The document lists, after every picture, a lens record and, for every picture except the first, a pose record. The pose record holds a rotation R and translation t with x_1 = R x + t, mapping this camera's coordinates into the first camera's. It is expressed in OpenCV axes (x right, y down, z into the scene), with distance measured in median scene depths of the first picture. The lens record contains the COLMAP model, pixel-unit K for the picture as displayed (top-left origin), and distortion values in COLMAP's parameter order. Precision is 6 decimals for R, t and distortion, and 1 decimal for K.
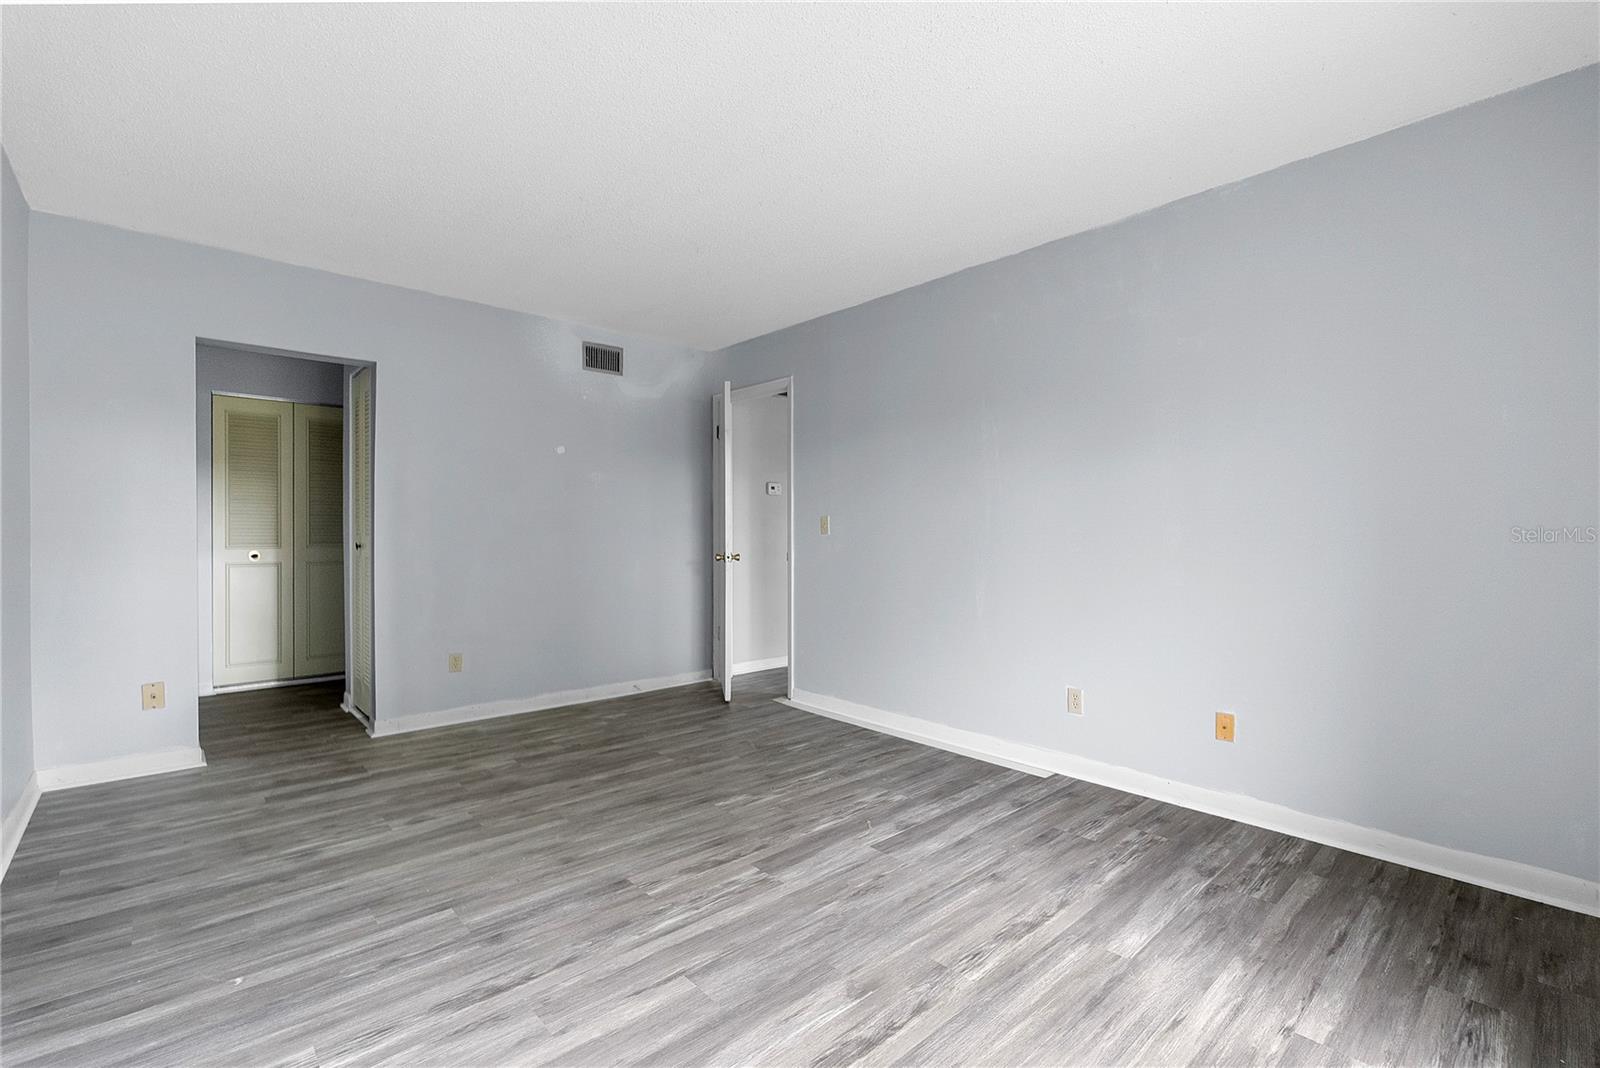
lens RADIAL K [[694.5, 0, 786.5], [0, 694.5, 535.6], [0, 0, 1]] dist [-0.000674, -0.000100]
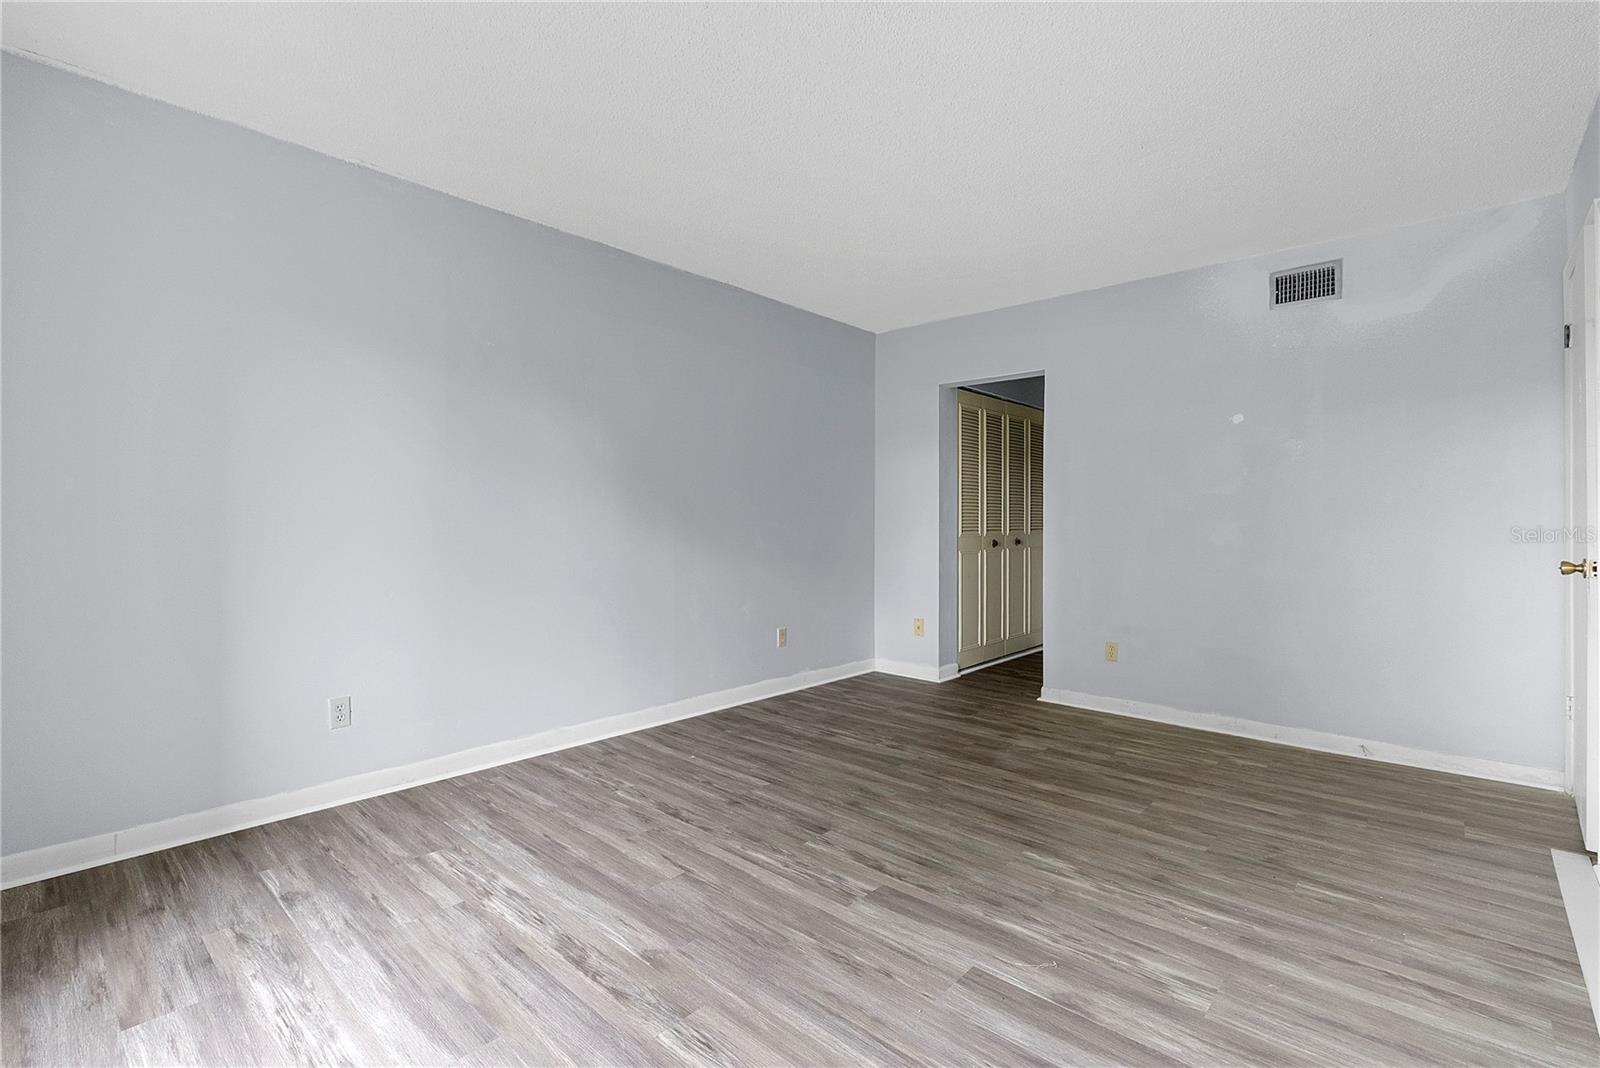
lens RADIAL K [[711.1, 0, 808.4], [0, 711.1, 521.9], [0, 0, 1]] dist [-0.004380, 0.000485]
pose [[0.124907, -0.001269, -0.992168, 0.771210], [-0.008946, 0.999957, -0.002405, 0.005612], [0.992128, 0.009177, 0.124890, 0.712438]]
